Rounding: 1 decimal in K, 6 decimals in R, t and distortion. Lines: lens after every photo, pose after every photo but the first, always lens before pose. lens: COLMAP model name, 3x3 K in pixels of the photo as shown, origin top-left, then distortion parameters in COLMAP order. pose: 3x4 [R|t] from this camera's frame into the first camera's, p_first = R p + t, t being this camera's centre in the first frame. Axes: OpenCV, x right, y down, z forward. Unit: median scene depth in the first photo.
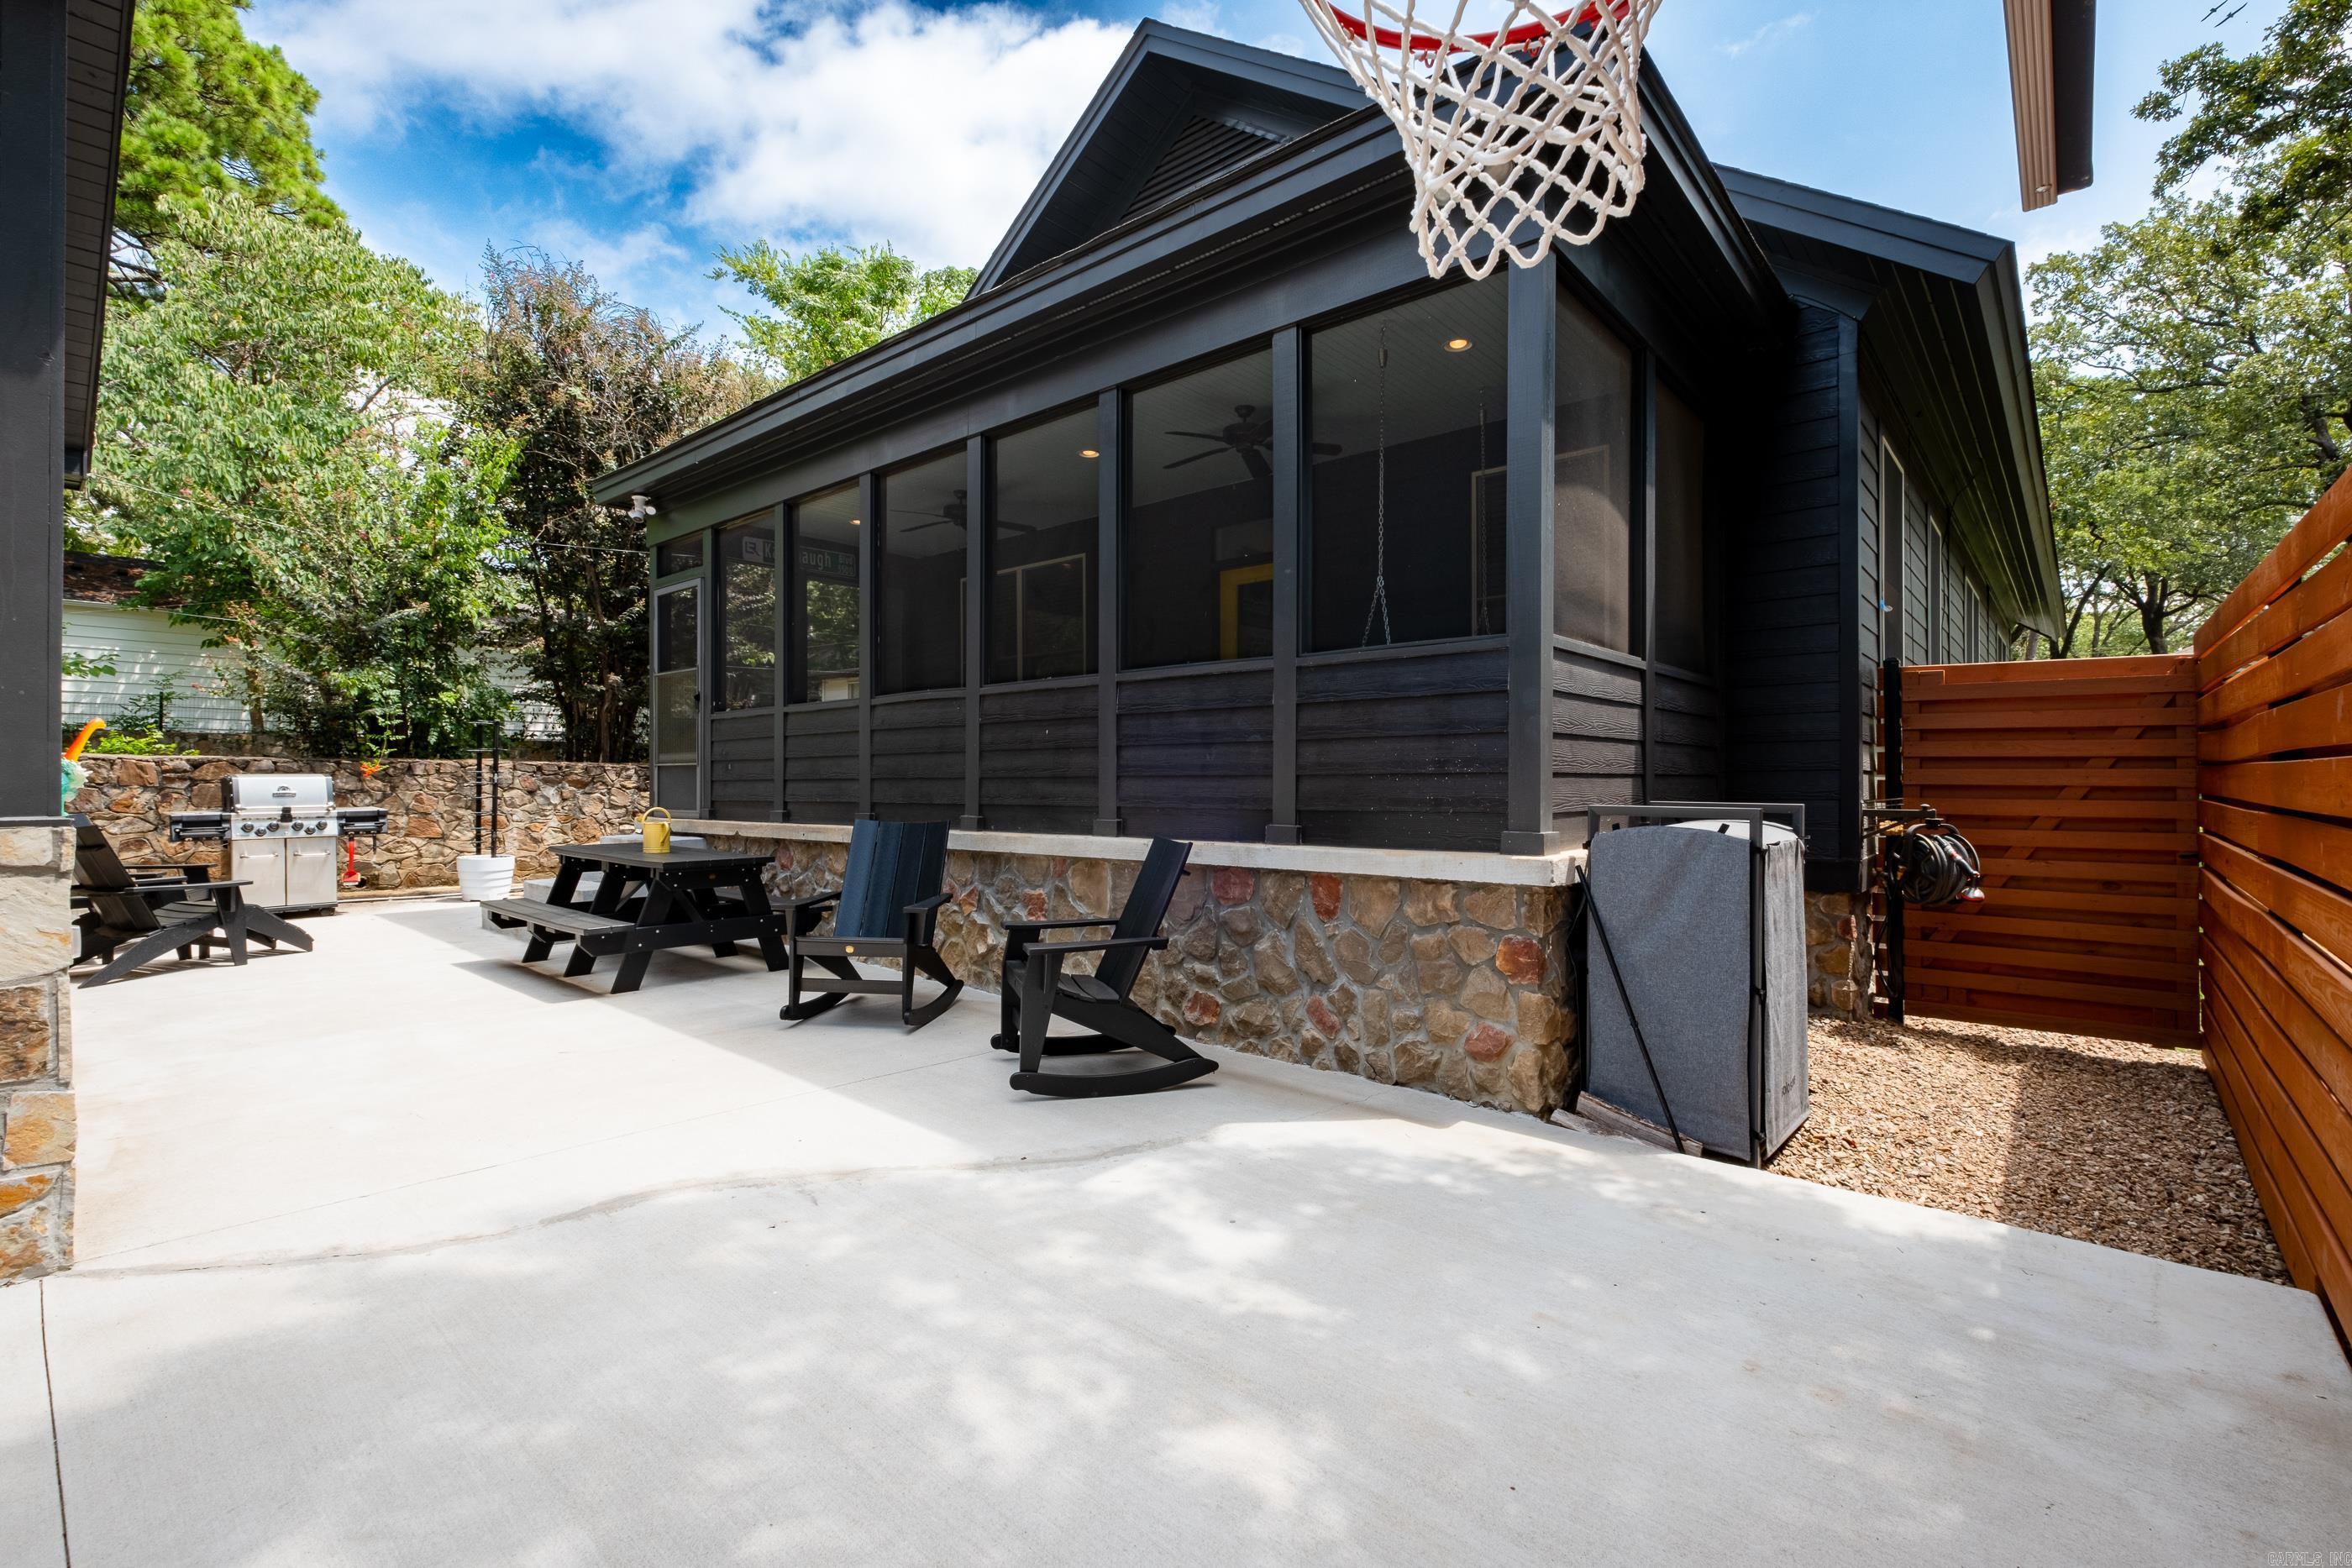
lens RADIAL K [[1072.2, 0, 1173.8], [0, 1072.2, 786.3], [0, 0, 1]] dist [-0.000152, -0.000231]
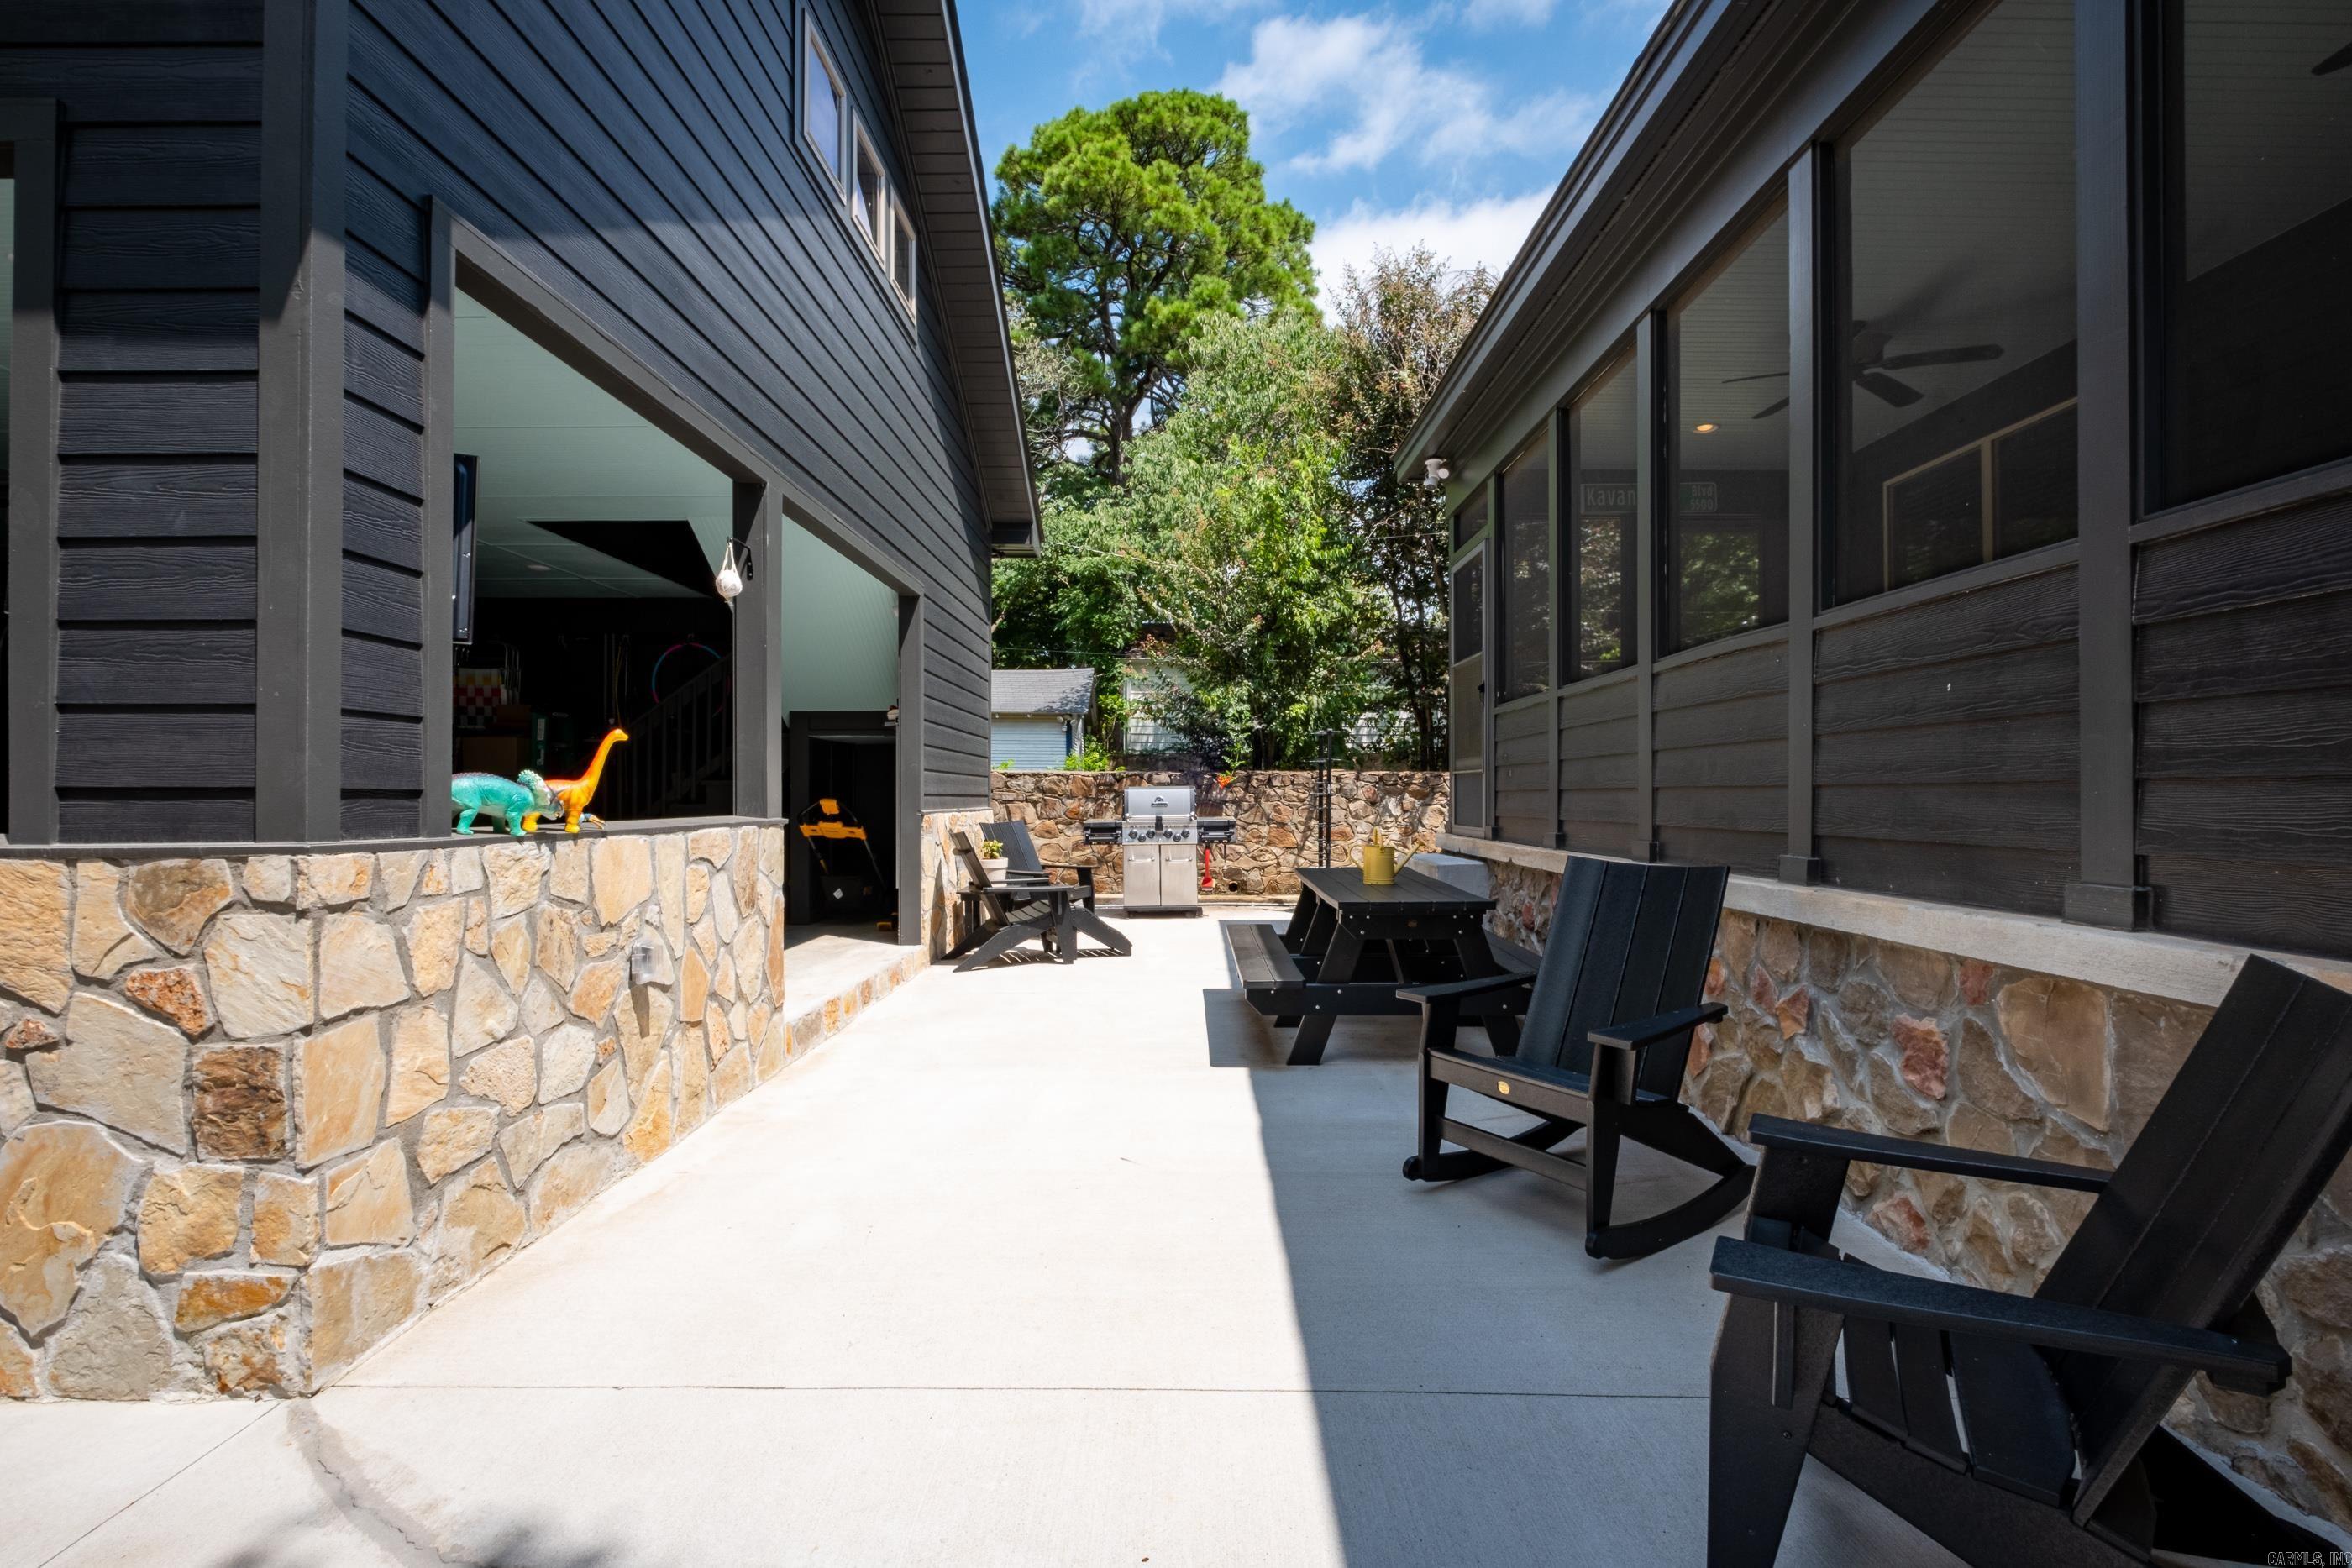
lens RADIAL K [[1072.2, 0, 1173.8], [0, 1072.2, 786.3], [0, 0, 1]] dist [-0.000152, -0.000231]
pose [[0.661866, -0.006358, -0.749595, 0.008963], [0.000445, 0.999967, -0.008089, -0.003517], [0.749622, 0.005020, 0.661847, 0.410627]]
